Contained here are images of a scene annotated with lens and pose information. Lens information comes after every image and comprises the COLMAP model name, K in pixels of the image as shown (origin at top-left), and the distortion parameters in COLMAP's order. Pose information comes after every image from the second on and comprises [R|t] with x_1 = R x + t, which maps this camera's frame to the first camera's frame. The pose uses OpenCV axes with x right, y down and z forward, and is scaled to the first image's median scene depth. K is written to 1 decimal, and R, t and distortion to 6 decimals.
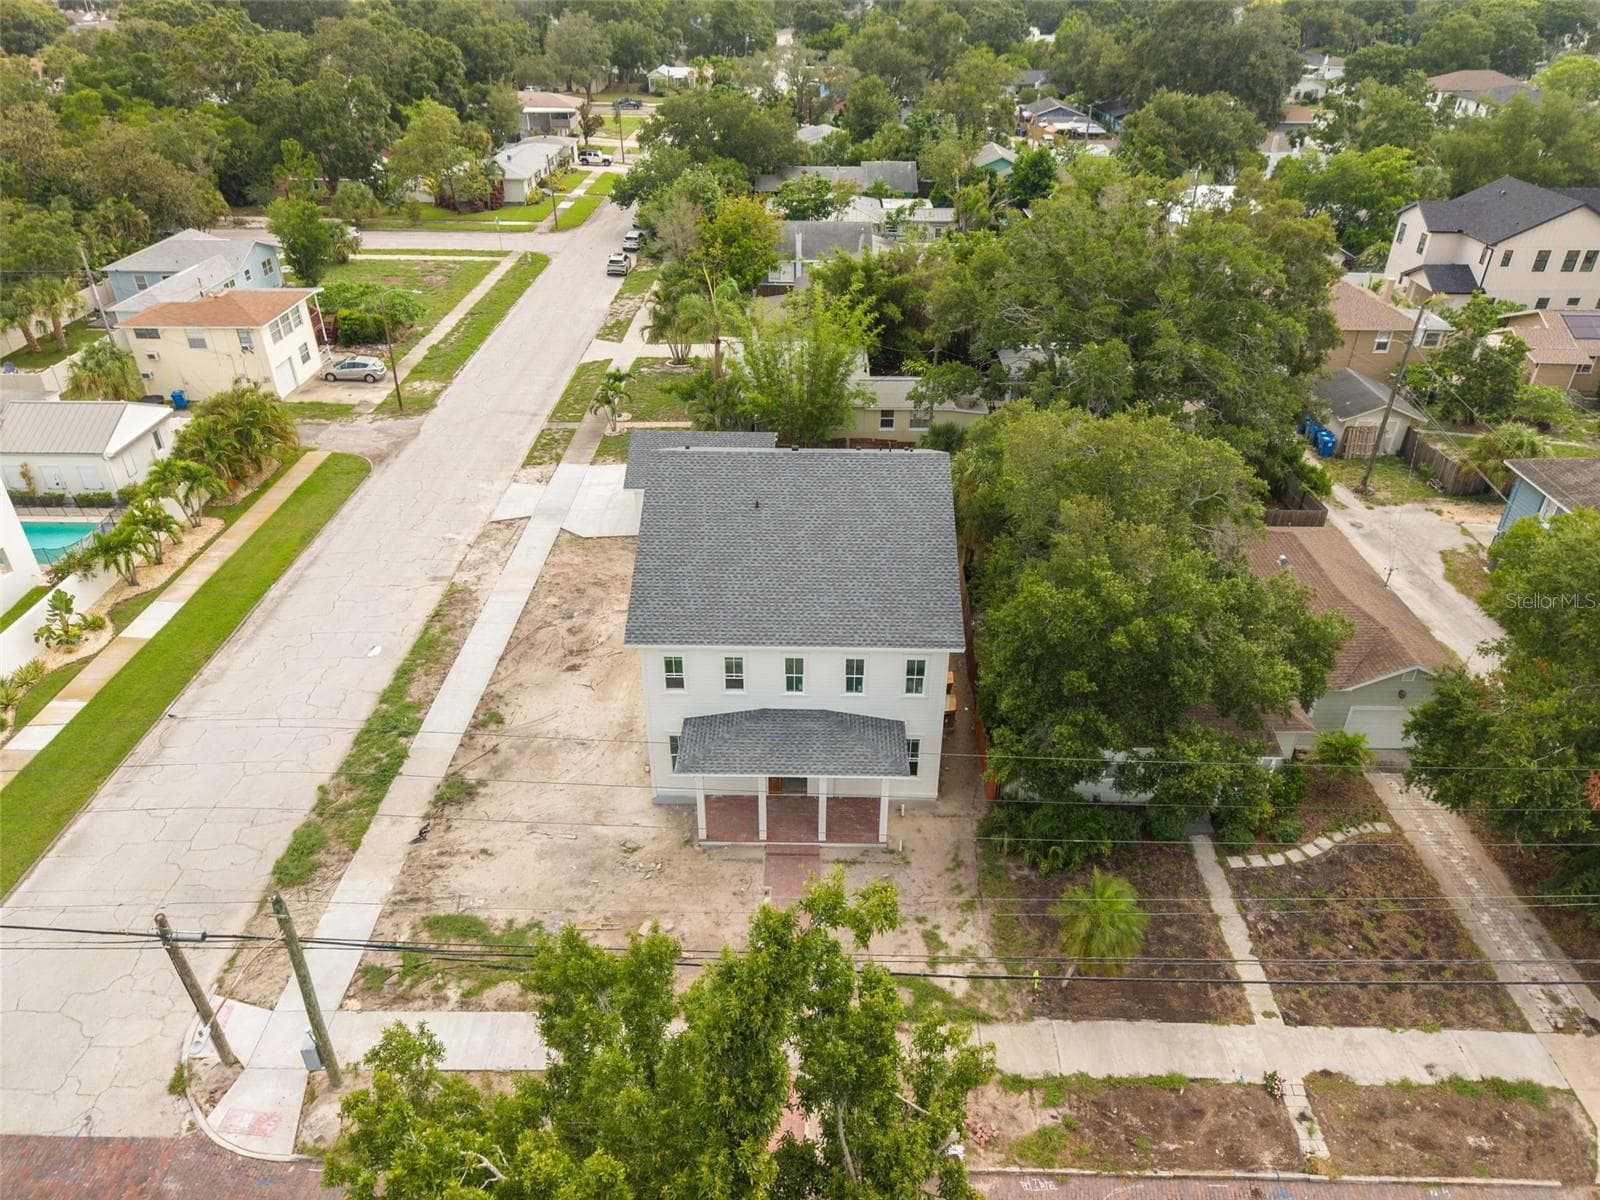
lens RADIAL K [[1074.0, 0, 799.3], [0, 1074.0, 594.4], [0, 0, 1]] dist [0.023380, -0.020008]
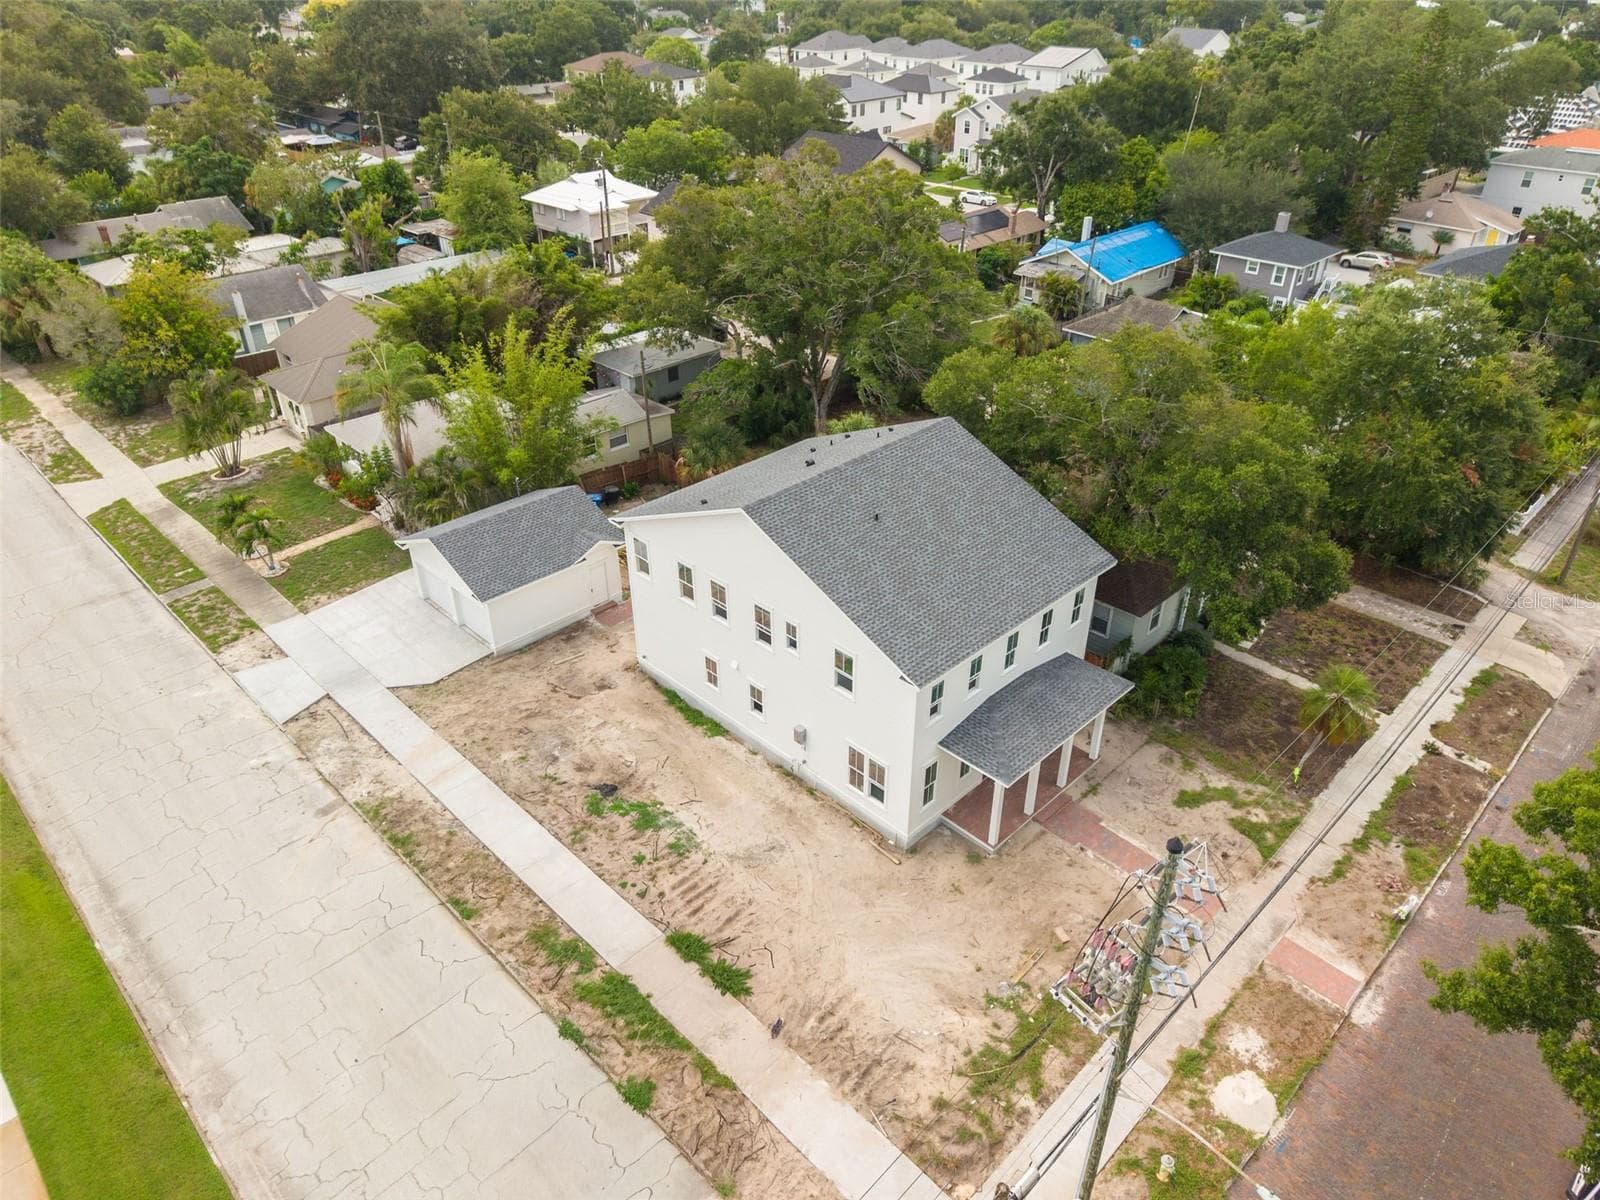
lens RADIAL K [[1074.0, 0, 798.3], [0, 1074.0, 595.3], [0, 0, 1]] dist [0.023380, -0.020008]
pose [[0.695049, -0.378424, 0.611311, -0.550962], [0.377780, 0.915659, 0.137297, -0.139123], [-0.611710, 0.135513, 0.779389, 0.232439]]
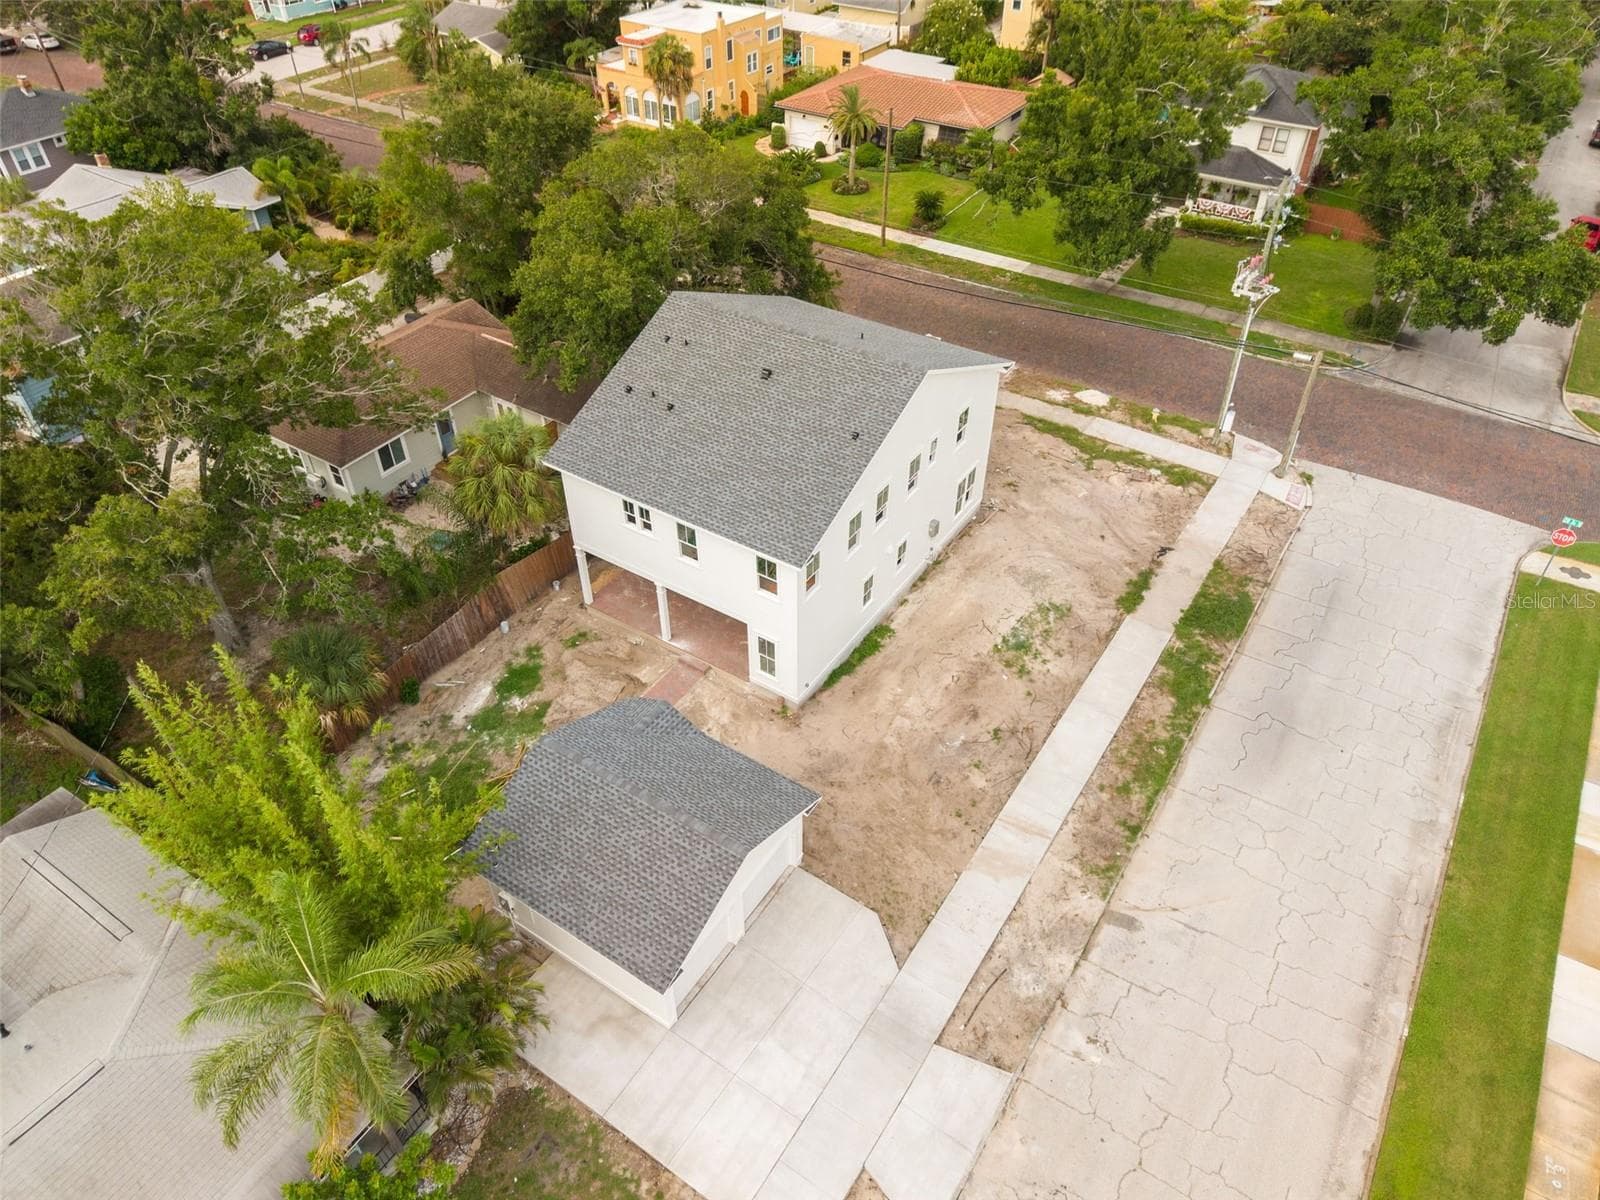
lens RADIAL K [[1074.0, 0, 793.5], [0, 1074.0, 603.9], [0, 0, 1]] dist [0.023380, -0.020008]
pose [[-0.845814, -0.350902, 0.401828, -0.390704], [0.279230, 0.350606, 0.893927, -0.747967], [-0.454564, 0.868299, -0.198565, 1.145003]]
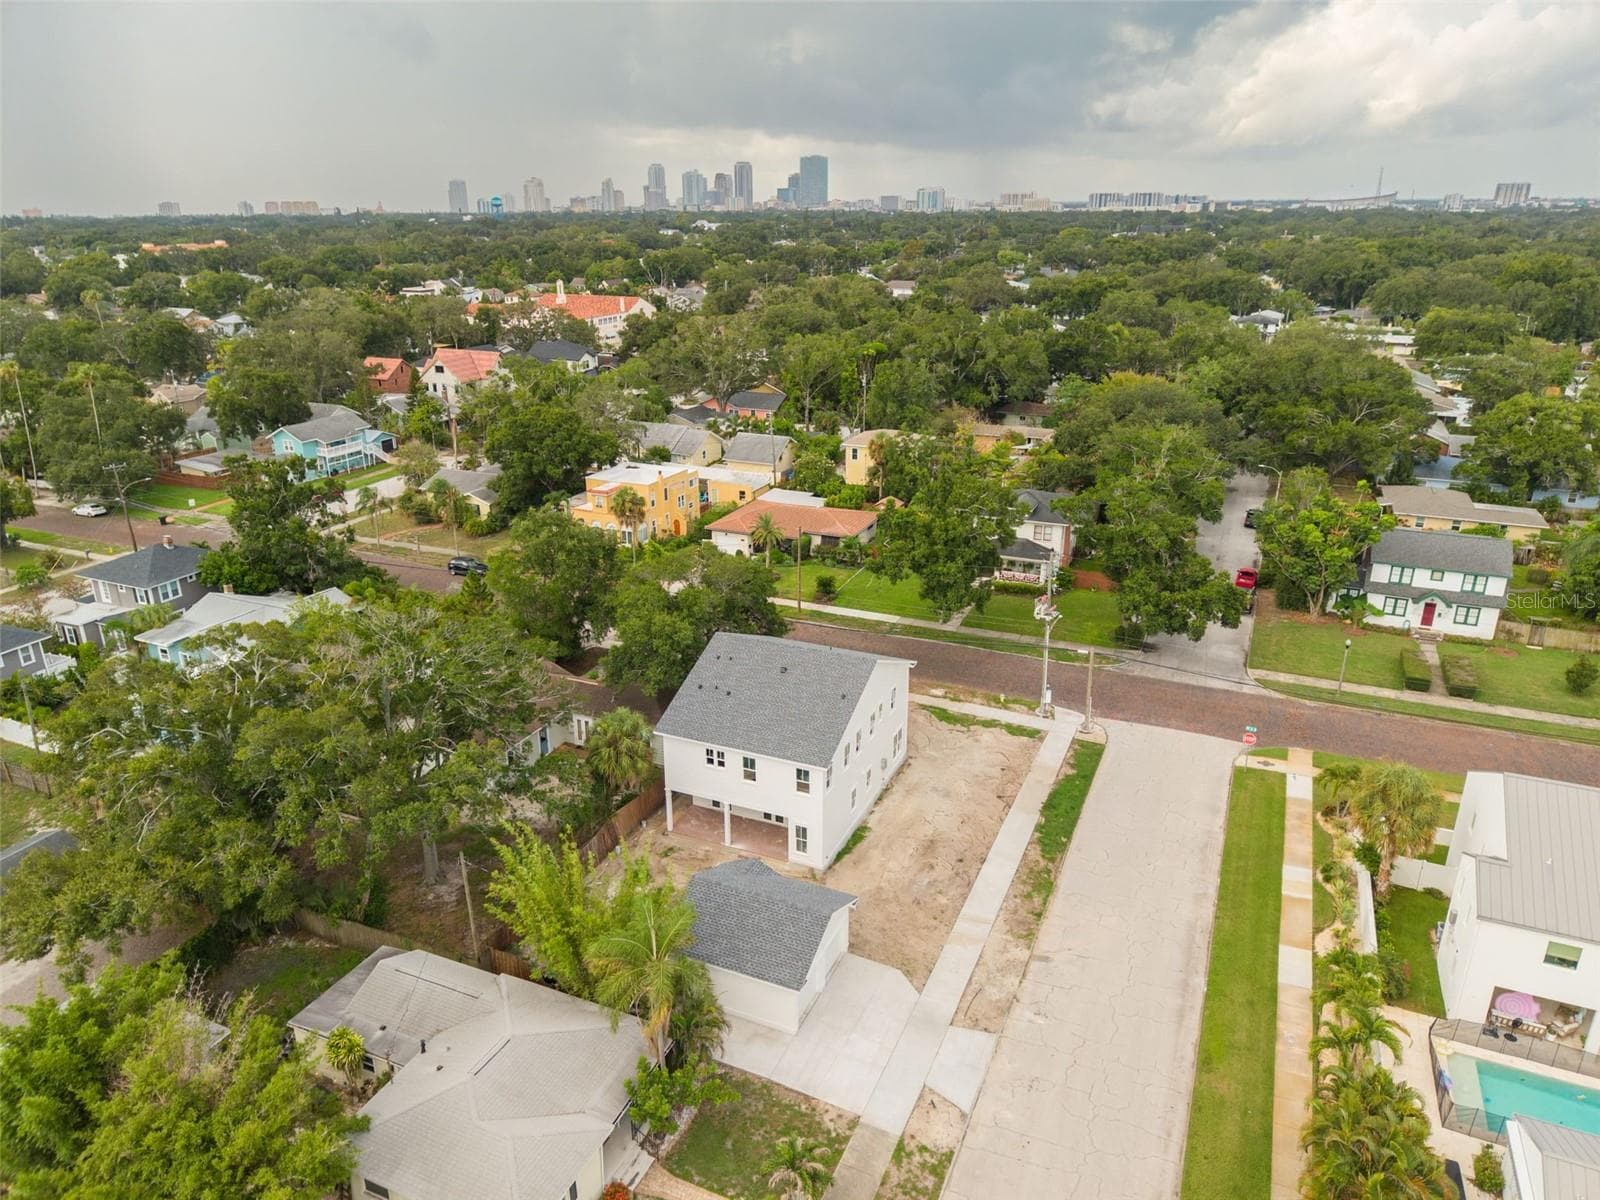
lens RADIAL K [[1074.0, 0, 791.2], [0, 1074.0, 590.3], [0, 0, 1]] dist [0.023380, -0.020008]
pose [[-0.920313, -0.131146, 0.368543, -0.488430], [0.207043, 0.636044, 0.743358, -1.165014], [-0.331898, 0.760426, -0.558207, 1.517452]]
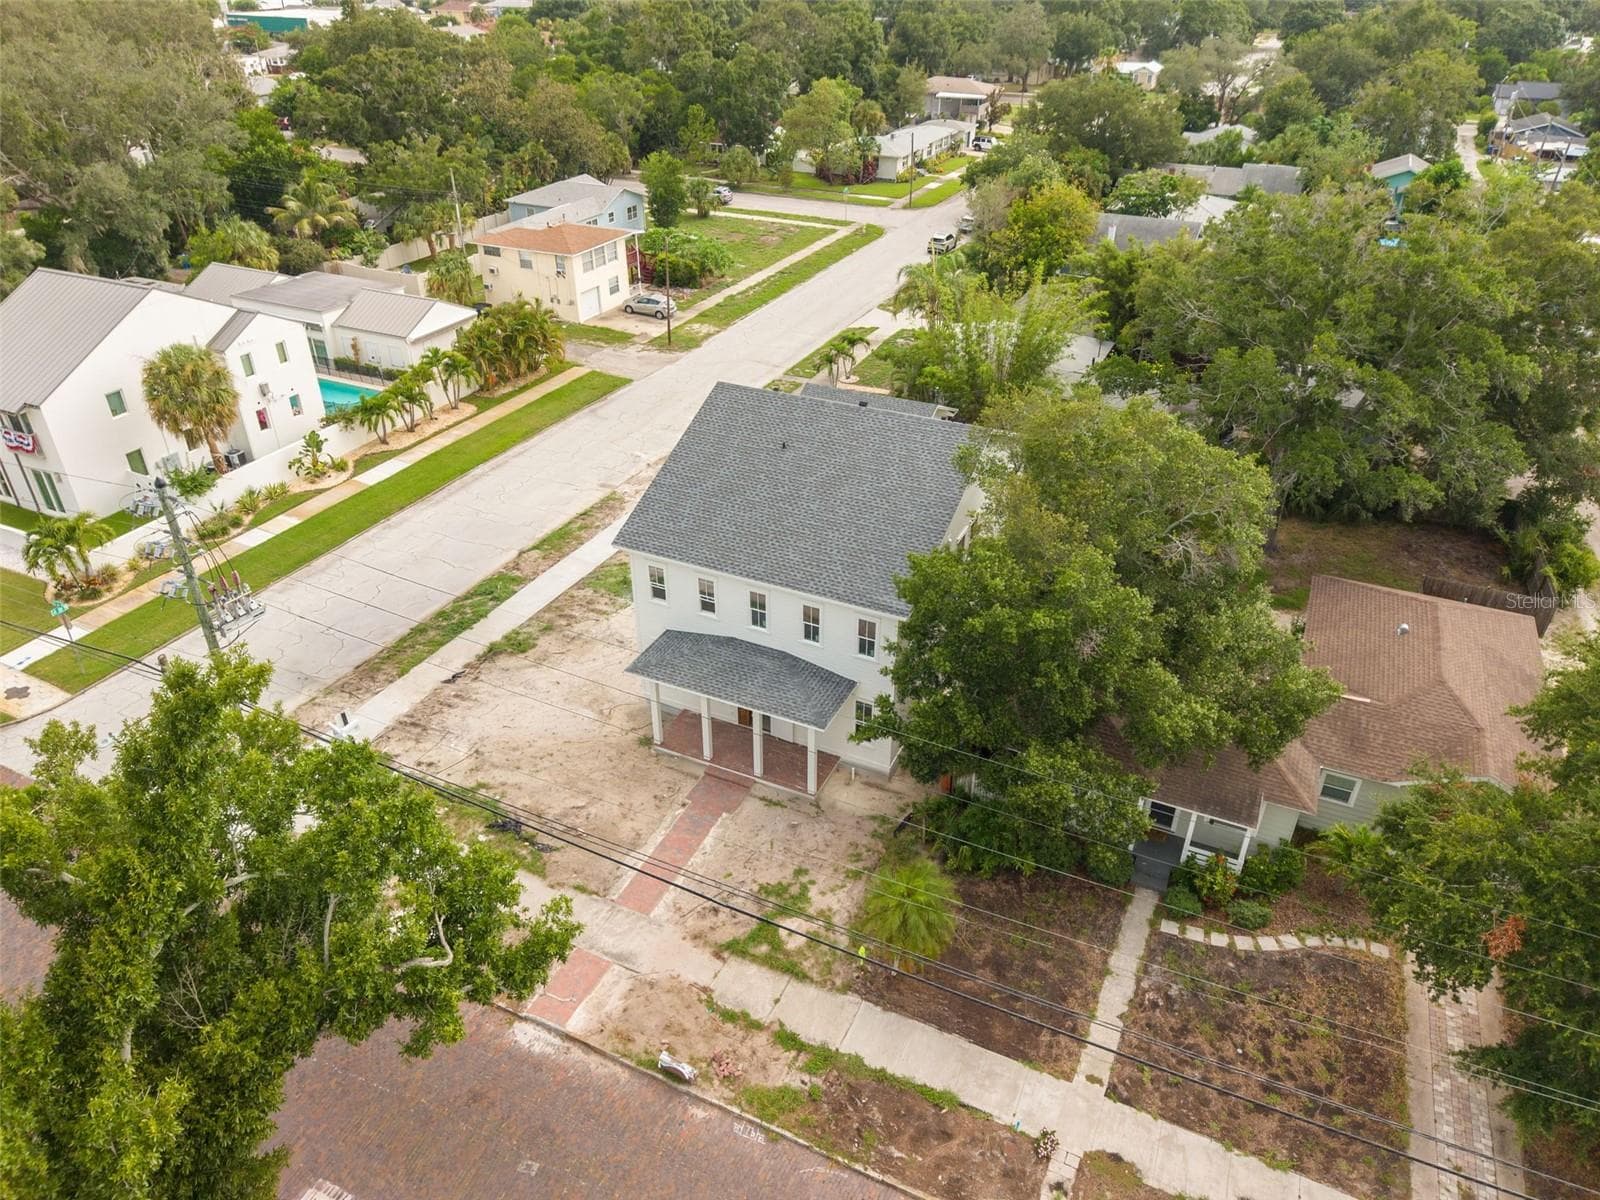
lens RADIAL K [[1074.0, 0, 797.0], [0, 1074.0, 595.1], [0, 0, 1]] dist [0.023380, -0.020008]
pose [[0.911384, 0.215950, -0.350349, 0.281790], [-0.215521, 0.975650, 0.040729, 0.008557], [0.350613, 0.038387, 0.935733, 0.038899]]
